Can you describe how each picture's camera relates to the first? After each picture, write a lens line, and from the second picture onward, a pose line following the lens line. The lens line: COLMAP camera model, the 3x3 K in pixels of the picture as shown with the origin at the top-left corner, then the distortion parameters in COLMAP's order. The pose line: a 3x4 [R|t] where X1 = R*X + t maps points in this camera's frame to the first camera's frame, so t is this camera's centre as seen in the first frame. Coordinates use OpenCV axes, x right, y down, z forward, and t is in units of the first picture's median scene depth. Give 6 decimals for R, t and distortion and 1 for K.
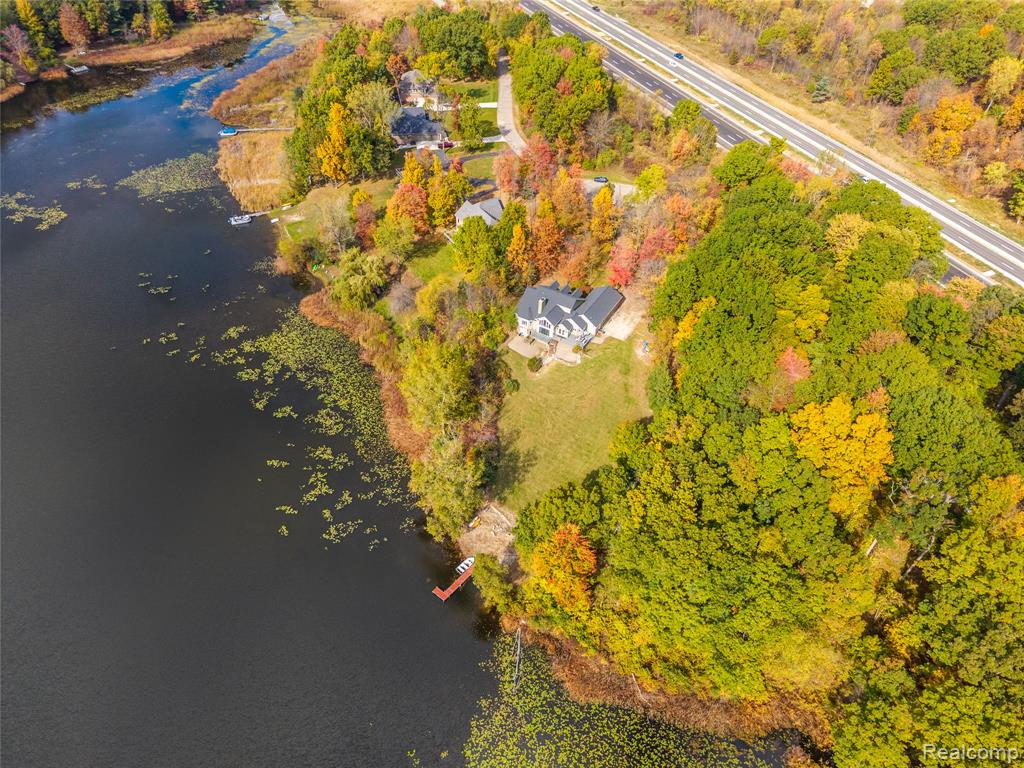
lens RADIAL K [[605.6, 0, 512.0], [0, 605.6, 384.0], [0, 0, 1]] dist [0.004319, 0.000670]
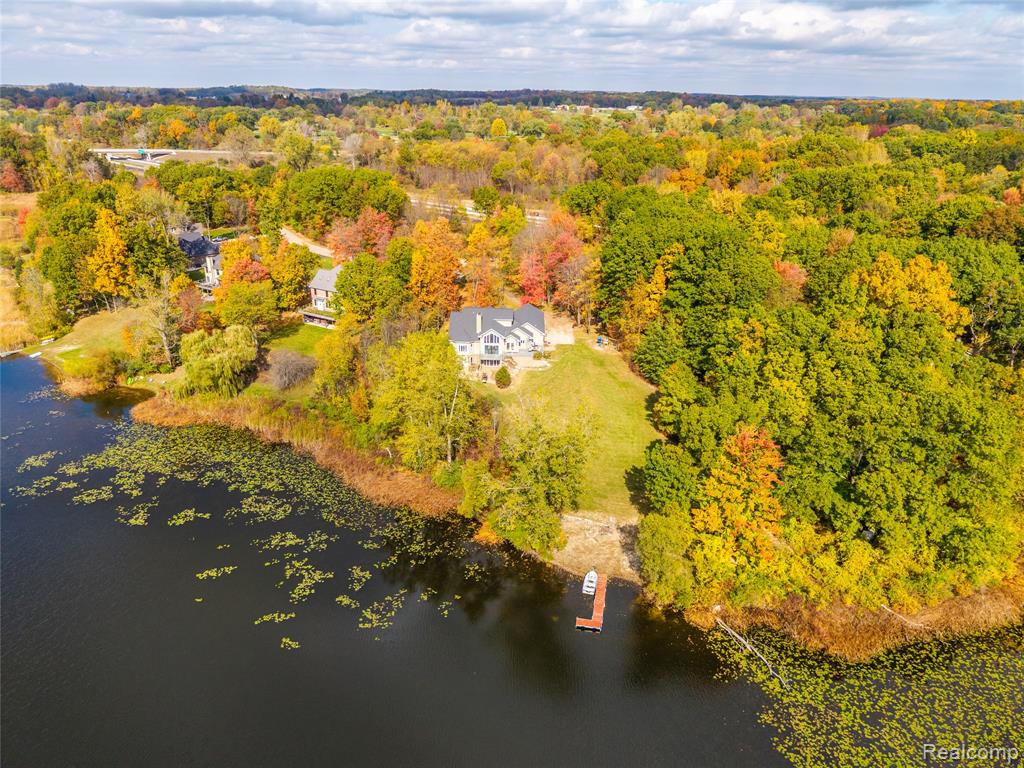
lens RADIAL K [[628.2, 0, 512.0], [0, 628.2, 384.0], [0, 0, 1]] dist [-0.001314, 0.000193]
pose [[0.891858, -0.208025, 0.401640, -0.299557], [0.315416, 0.922474, -0.222609, 0.170005], [-0.324194, 0.325220, 0.888330, 0.250065]]
